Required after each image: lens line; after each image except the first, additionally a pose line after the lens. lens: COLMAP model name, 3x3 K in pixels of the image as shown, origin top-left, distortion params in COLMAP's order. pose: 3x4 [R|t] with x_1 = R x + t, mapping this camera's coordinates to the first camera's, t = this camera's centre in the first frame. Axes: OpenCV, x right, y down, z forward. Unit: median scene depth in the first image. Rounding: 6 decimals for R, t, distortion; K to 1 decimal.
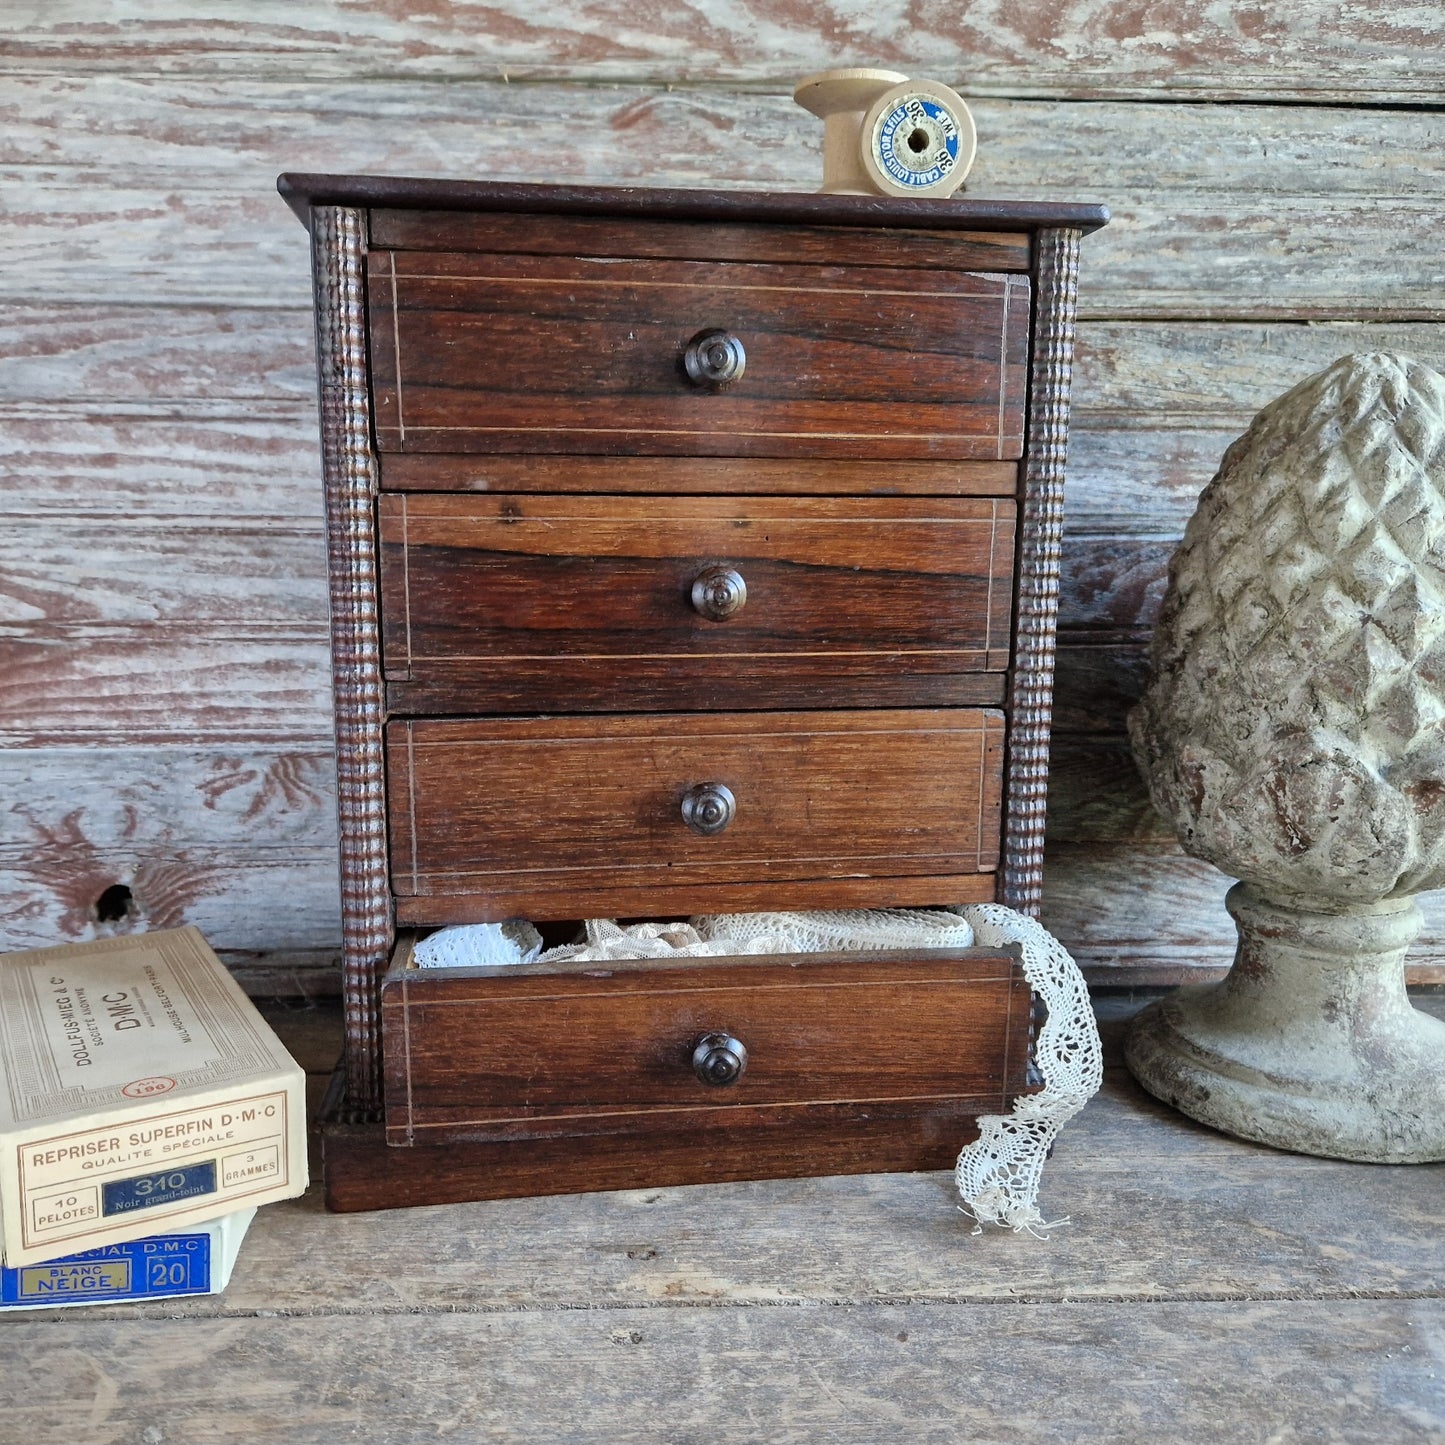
lens RADIAL K [[1297.9, 0, 711.9], [0, 1297.9, 731.3], [0, 0, 1]] dist [0.053012, -0.054037]
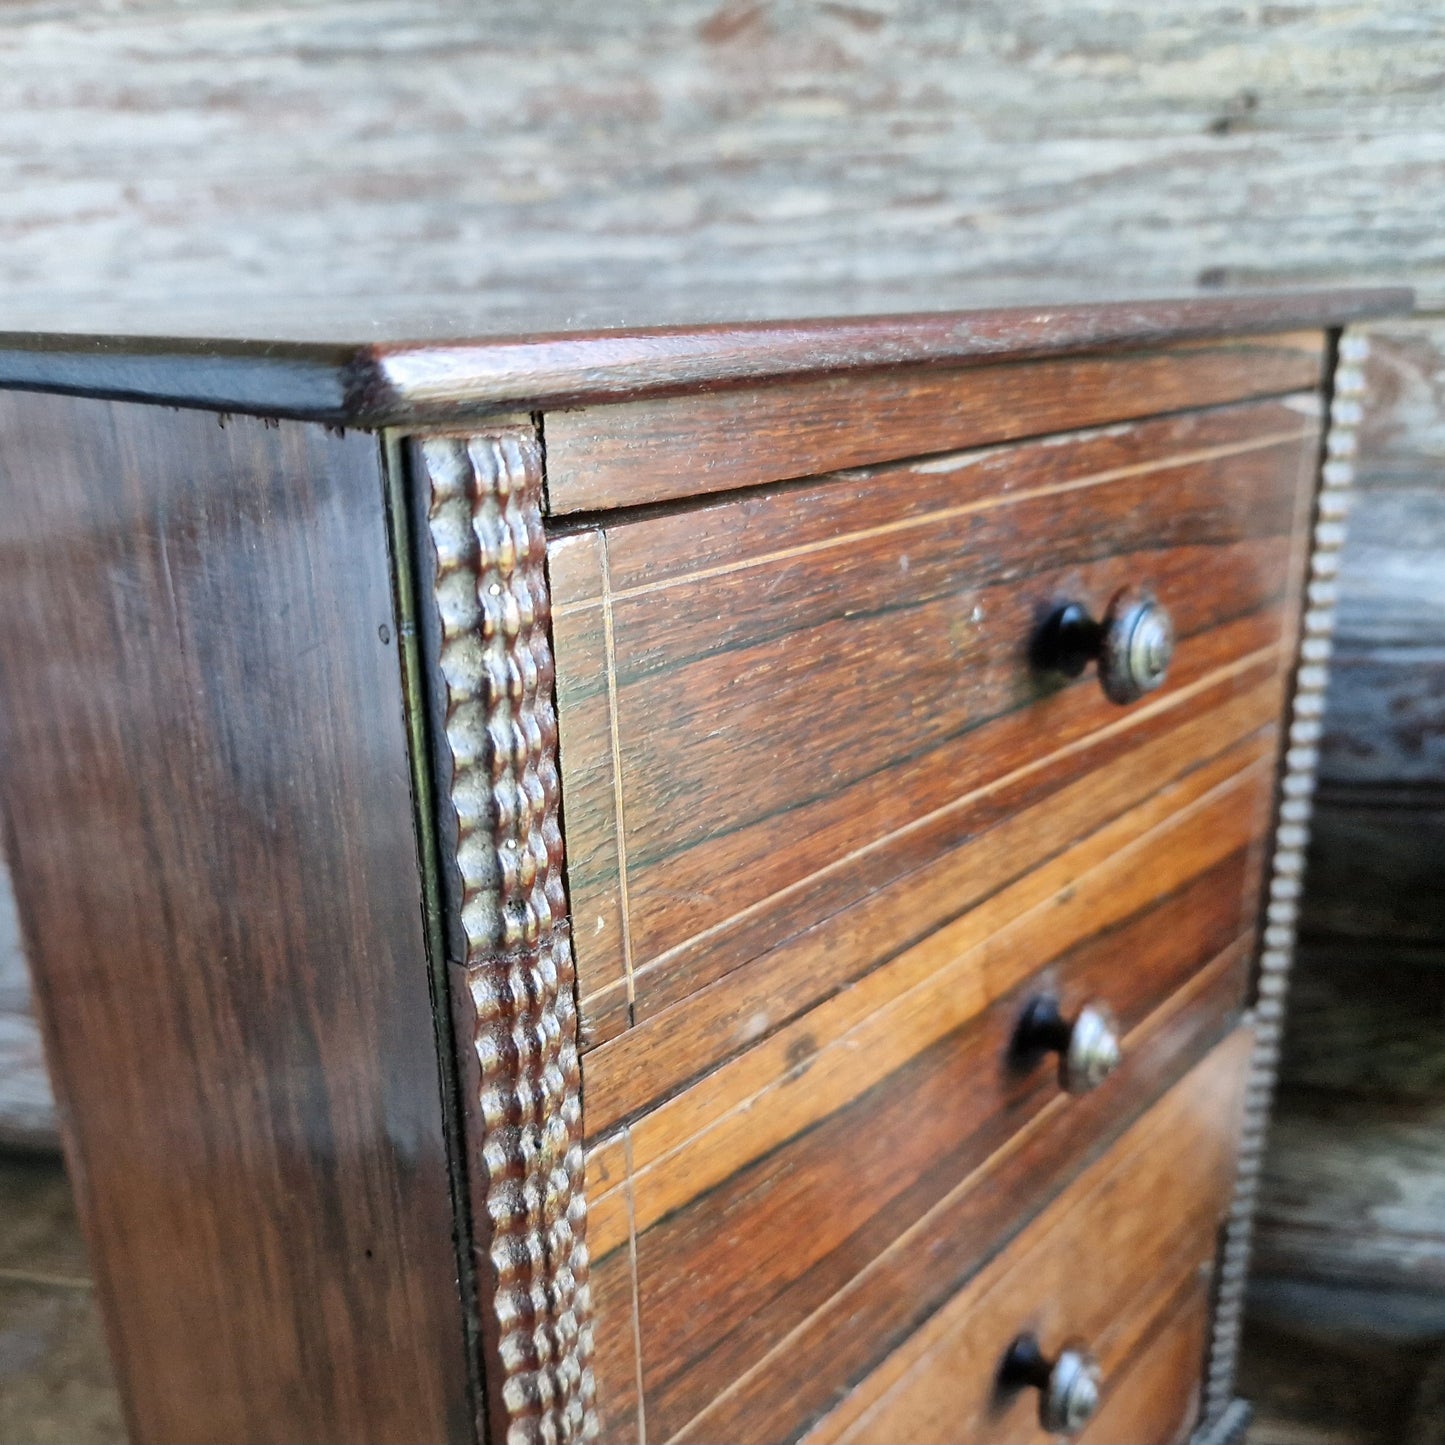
lens RADIAL K [[1360.3, 0, 726.6], [0, 1360.3, 739.7], [0, 0, 1]] dist [0.011025, -0.035261]
pose [[0.974458, 0.043720, -0.220273, 0.107246], [-0.008903, 0.987616, 0.156637, -0.218834], [0.224393, -0.150675, 0.962780, 0.278708]]
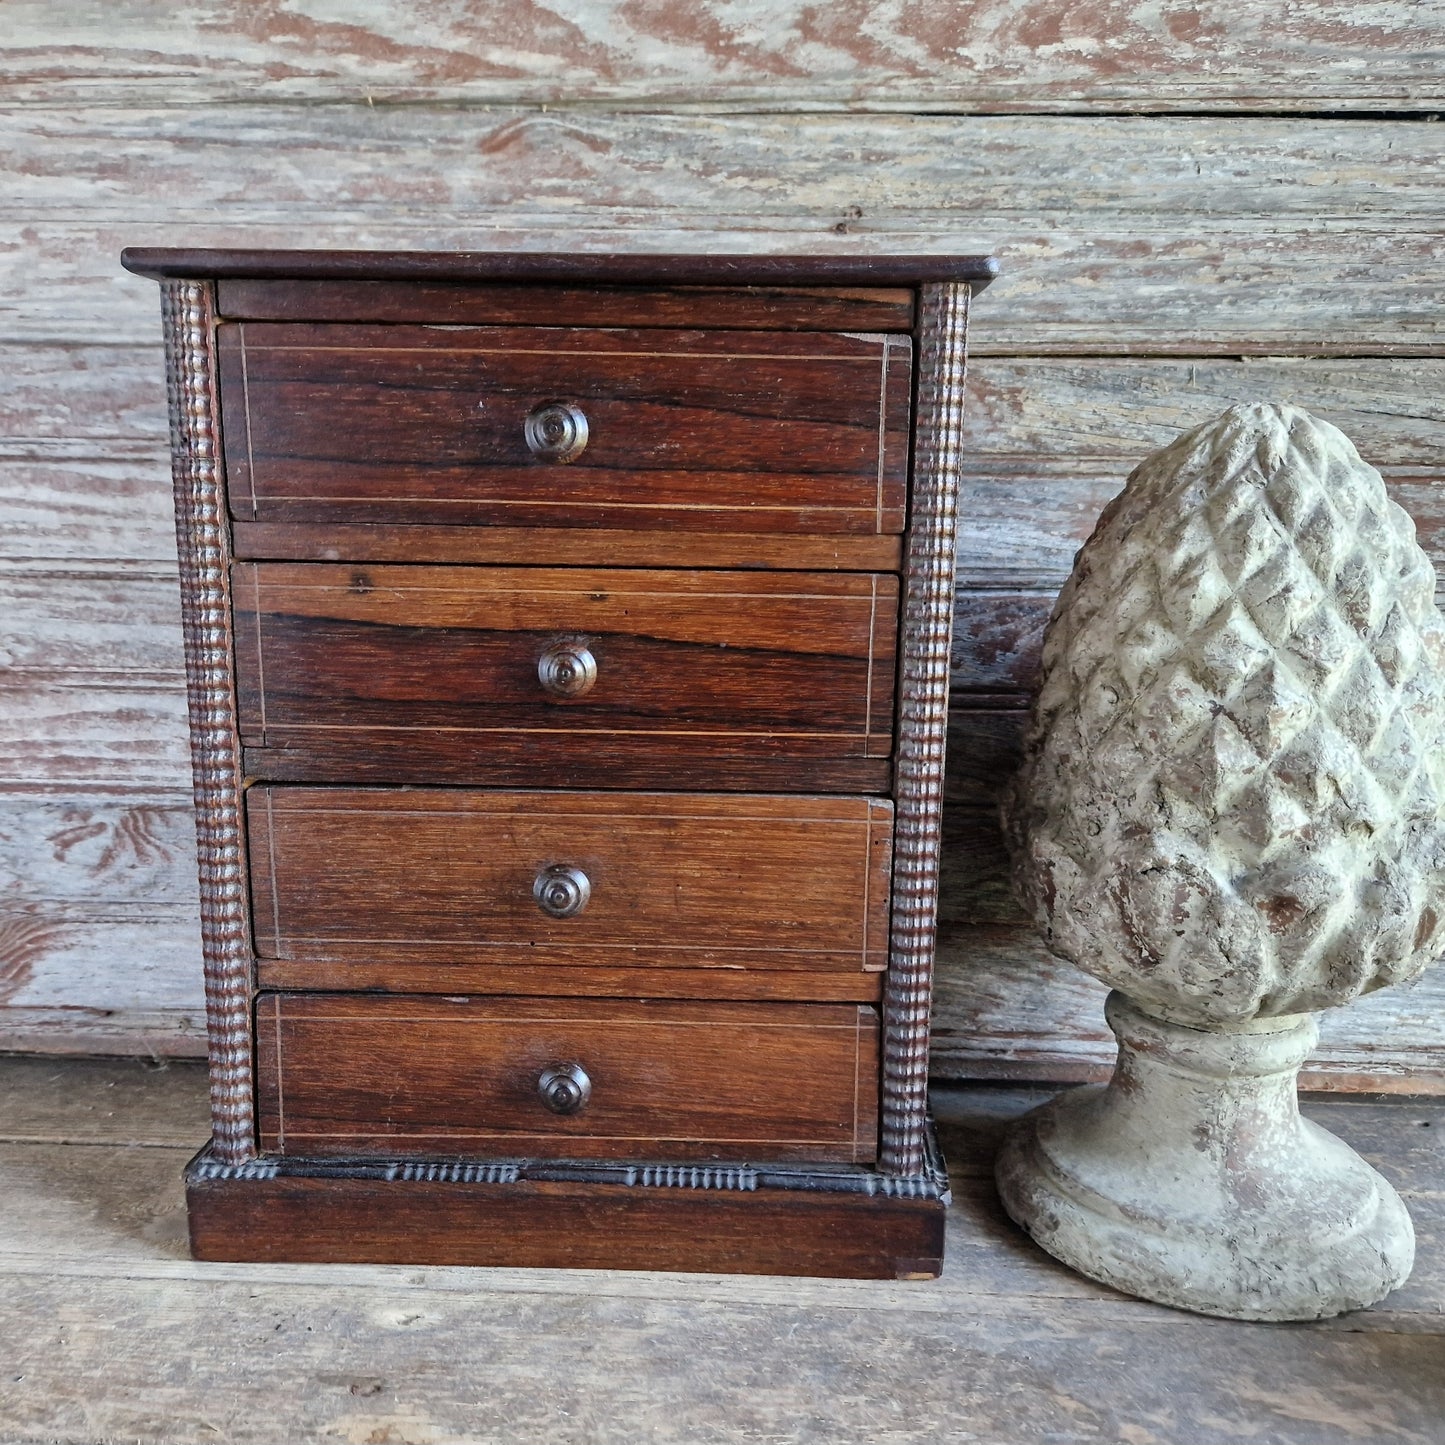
lens RADIAL K [[1299.5, 0, 718.1], [0, 1299.5, 745.4], [0, 0, 1]] dist [0.052035, -0.054101]
pose [[0.996185, 0.023987, -0.083910, 0.185093], [-0.023102, 0.999667, 0.011502, -0.049826], [0.084157, -0.009520, 0.996407, 0.072186]]
